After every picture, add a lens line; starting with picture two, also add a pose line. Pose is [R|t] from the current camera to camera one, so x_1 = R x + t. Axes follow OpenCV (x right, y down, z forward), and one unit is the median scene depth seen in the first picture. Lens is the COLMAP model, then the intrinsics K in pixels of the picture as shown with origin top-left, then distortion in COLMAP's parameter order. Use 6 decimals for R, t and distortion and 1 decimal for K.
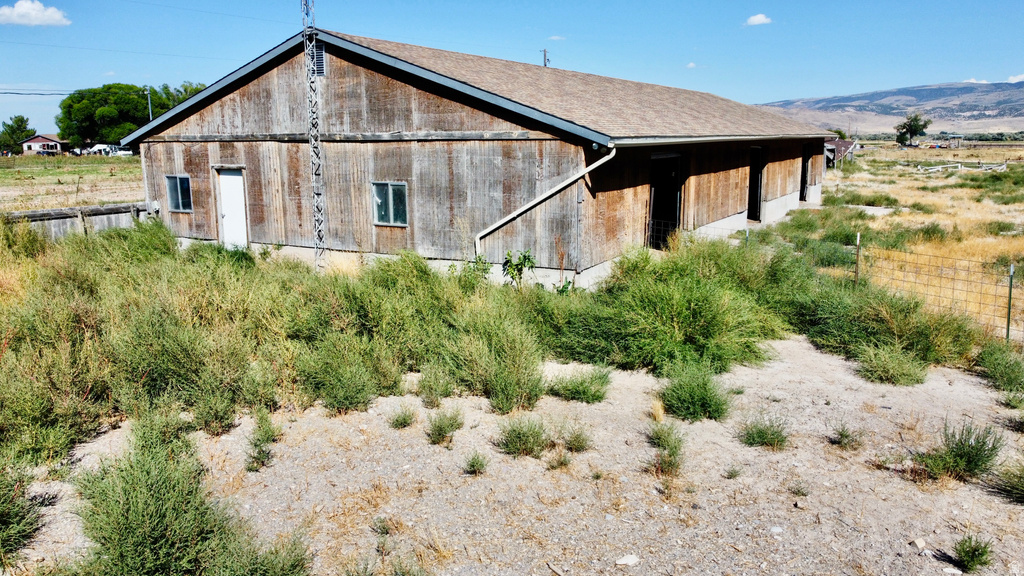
lens RADIAL K [[772.9, 0, 516.4], [0, 772.9, 278.6], [0, 0, 1]] dist [0.001097, -0.006555]
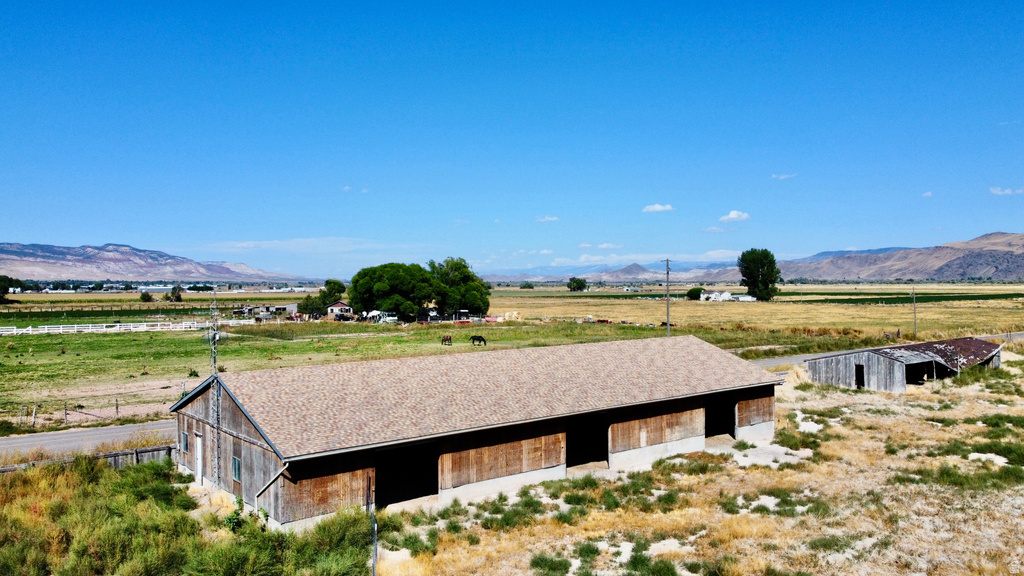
lens RADIAL K [[772.9, 0, 509.3], [0, 772.9, 290.6], [0, 0, 1]] dist [0.001097, -0.006555]
pose [[0.926512, 0.002840, -0.376256, 0.131317], [-0.065089, 0.986106, -0.152835, -0.031971], [0.370594, 0.166094, 0.913823, -0.061358]]
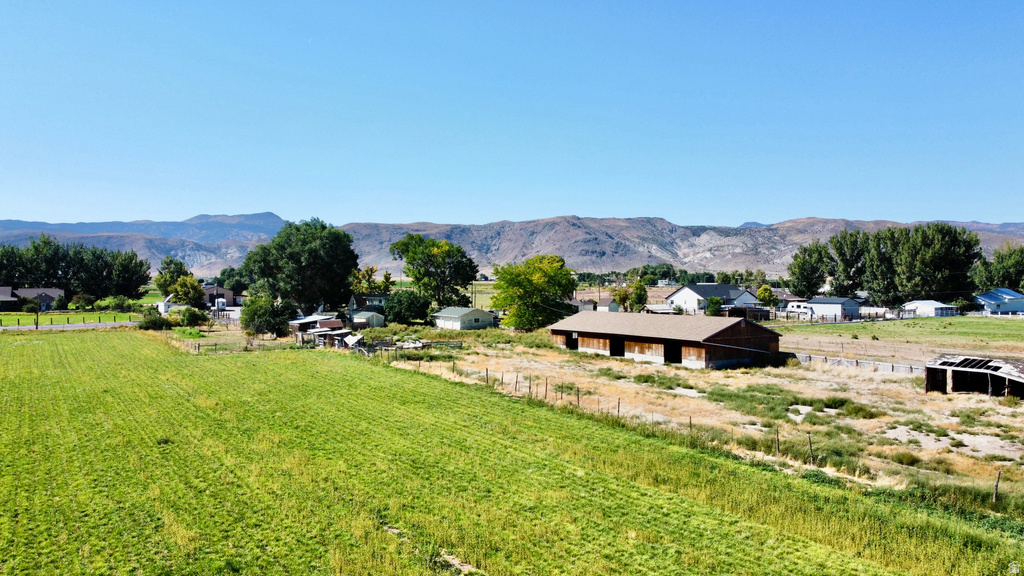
lens RADIAL K [[772.9, 0, 509.3], [0, 772.9, 286.1], [0, 0, 1]] dist [0.001097, -0.006555]
pose [[-0.495324, 0.011992, -0.868626, 0.704739], [-0.148387, 0.984042, 0.098202, -0.128615], [0.855941, 0.177534, -0.485640, 0.429165]]
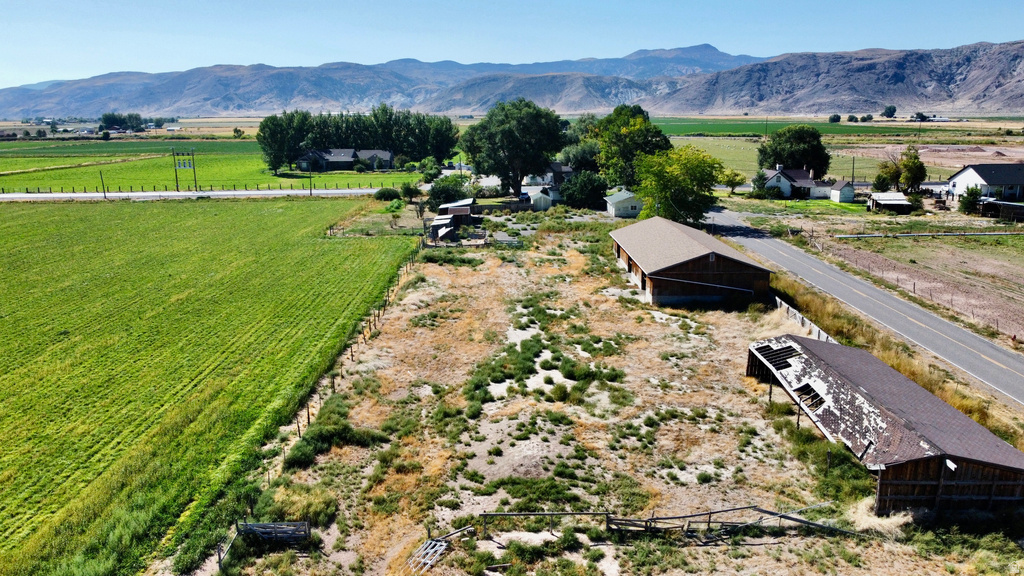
lens RADIAL K [[772.9, 0, 510.7], [0, 772.9, 293.3], [0, 0, 1]] dist [0.001097, -0.006555]
pose [[-0.873892, 0.116657, -0.471915, 0.467869], [-0.077116, 0.925217, 0.371518, -0.238407], [0.479964, 0.361059, -0.799544, 0.680024]]
